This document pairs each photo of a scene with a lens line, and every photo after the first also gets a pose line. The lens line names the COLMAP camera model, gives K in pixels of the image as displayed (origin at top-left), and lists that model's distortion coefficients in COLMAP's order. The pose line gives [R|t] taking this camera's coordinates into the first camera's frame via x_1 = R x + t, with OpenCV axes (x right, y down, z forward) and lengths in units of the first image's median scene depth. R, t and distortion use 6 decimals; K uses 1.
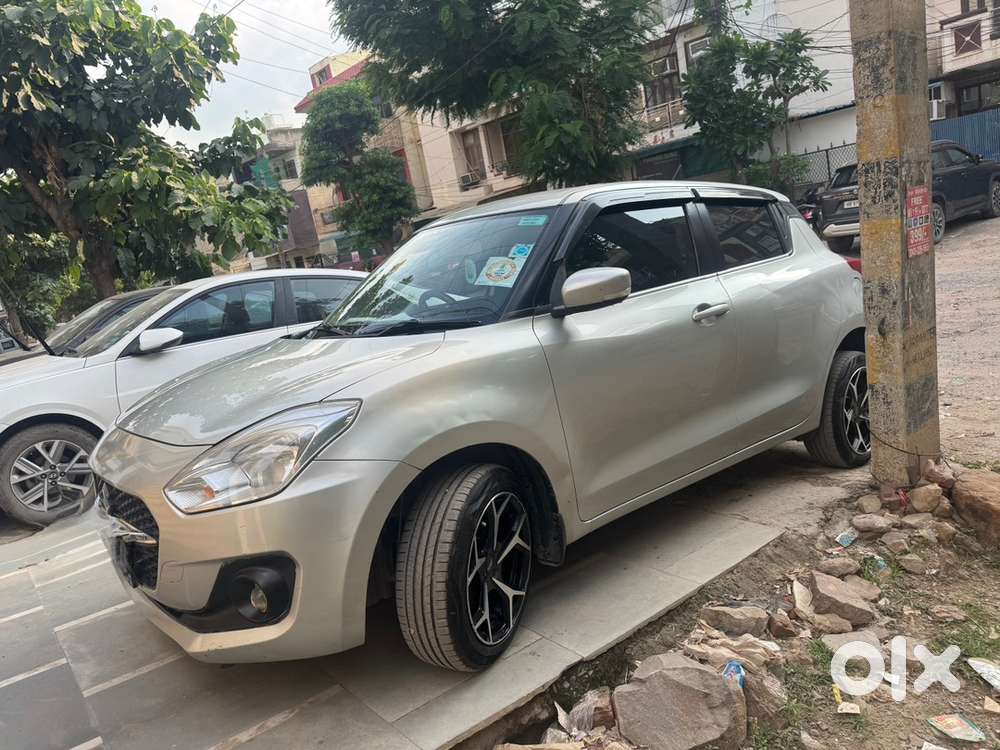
lens RADIAL K [[712.0, 0, 496.5], [0, 712.0, 381.5], [0, 0, 1]] dist [0.017567, -0.026075]
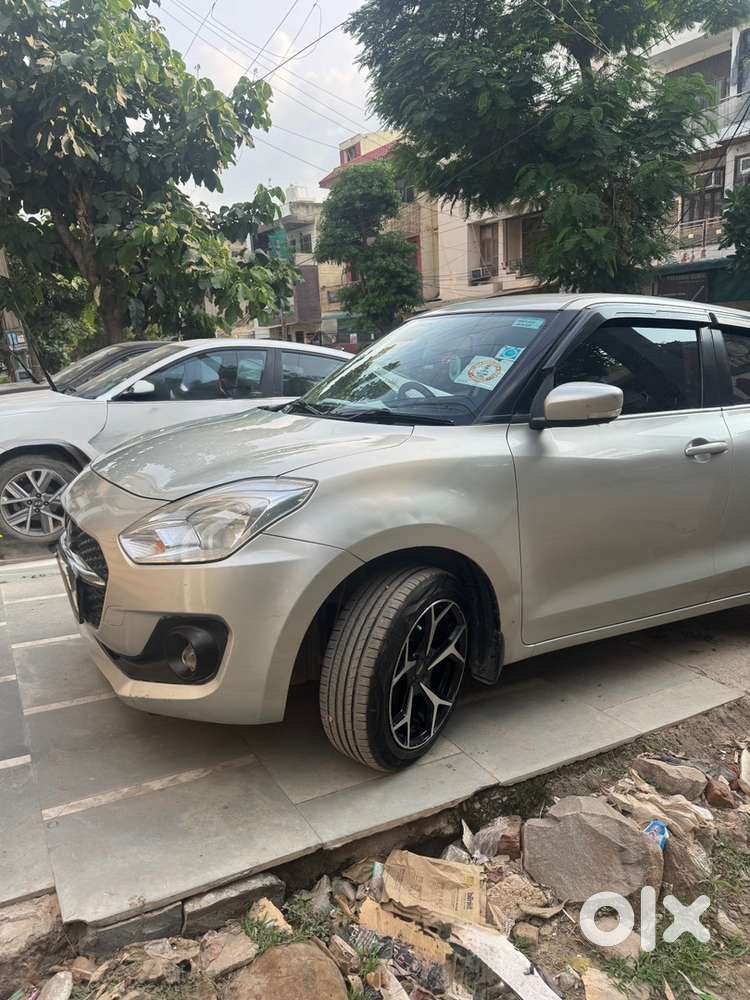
lens RADIAL K [[712.0, 0, 375.7], [0, 712.0, 504.6], [0, 0, 1]] dist [0.017567, -0.026075]
pose [[0.977196, 0.167512, -0.130491, 0.010401], [-0.162046, 0.985438, 0.051514, -0.002776], [0.137220, -0.029194, 0.990110, 0.015633]]
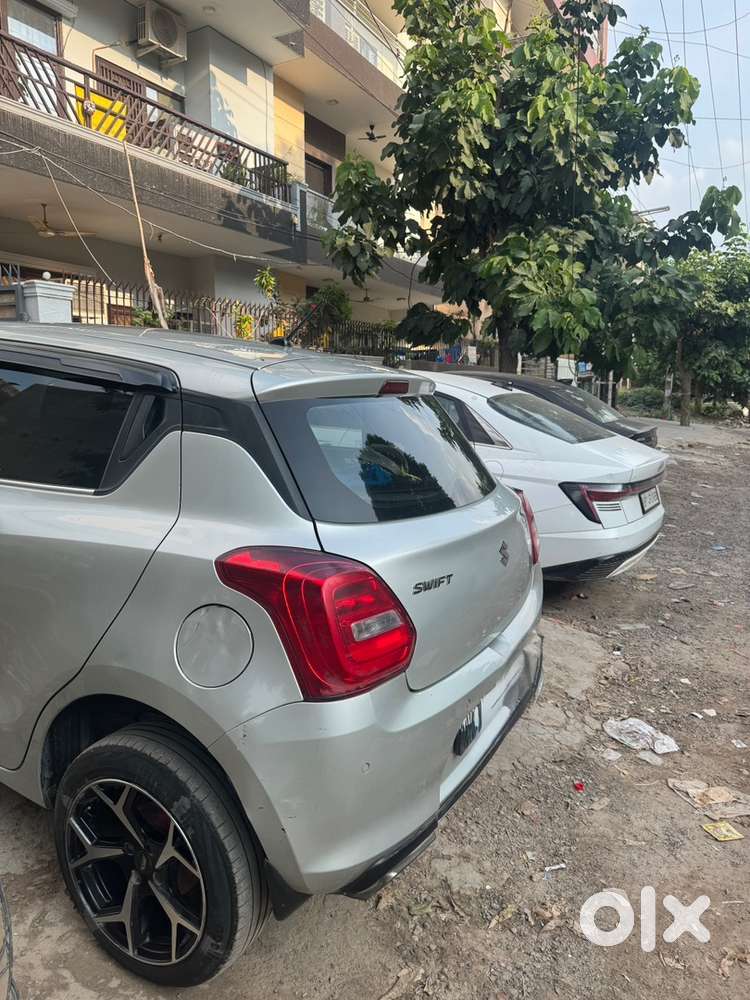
lens RADIAL K [[712.0, 0, 375.7], [0, 712.0, 504.6], [0, 0, 1]] dist [0.017567, -0.026075]
pose [[0.365469, 0.324700, -0.872355, 0.761902], [-0.254843, 0.936281, 0.241729, -0.276767], [0.895258, 0.133969, 0.424929, 0.767420]]
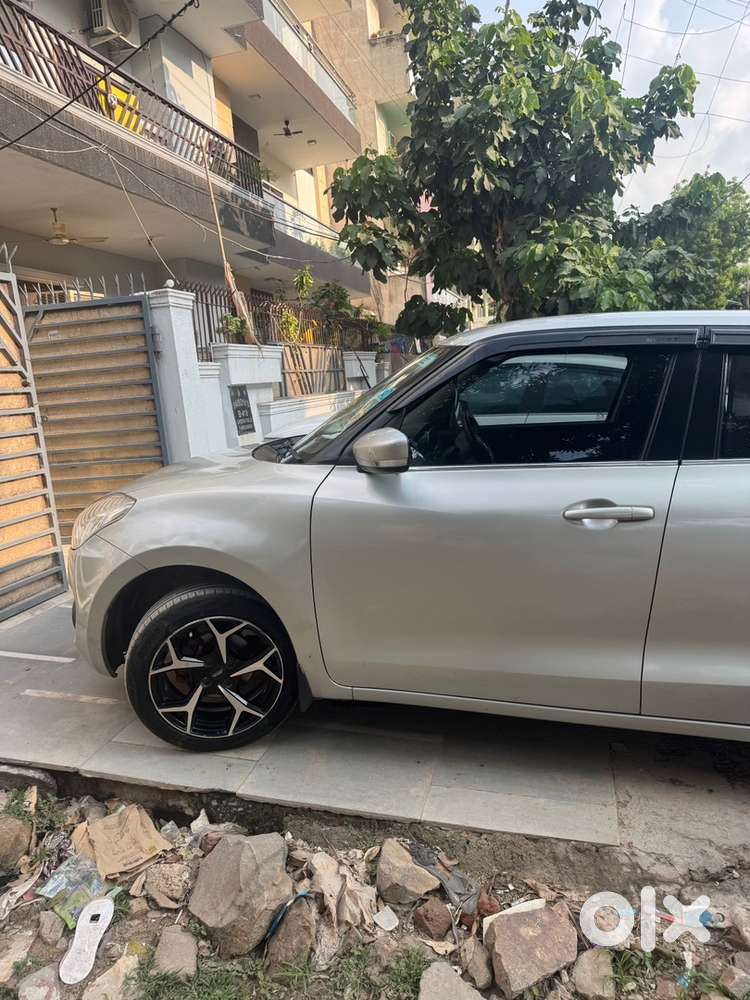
lens RADIAL K [[712.2, 0, 375.0], [0, 712.2, 500.0], [0, 0, 1]] dist [0.008827, -0.005899]
pose [[0.590386, 0.263173, -0.763010, 0.468112], [-0.183894, 0.964344, 0.190326, -0.135157], [0.785892, 0.027947, 0.617731, 0.247220]]
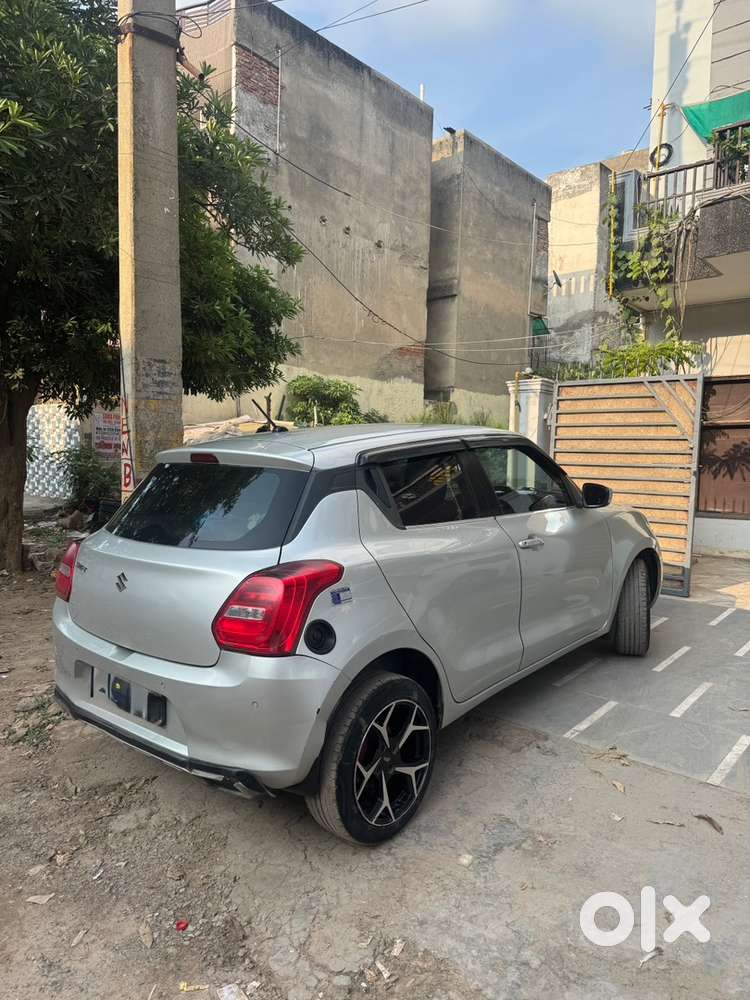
lens RADIAL K [[712.0, 0, 375.7], [0, 712.0, 504.6], [0, 0, 1]] dist [0.017567, -0.026075]
pose [[-0.978770, 0.159285, -0.128989, 0.230651], [0.117947, 0.952400, 0.281110, -0.369828], [0.167626, 0.259928, -0.950968, 1.684101]]
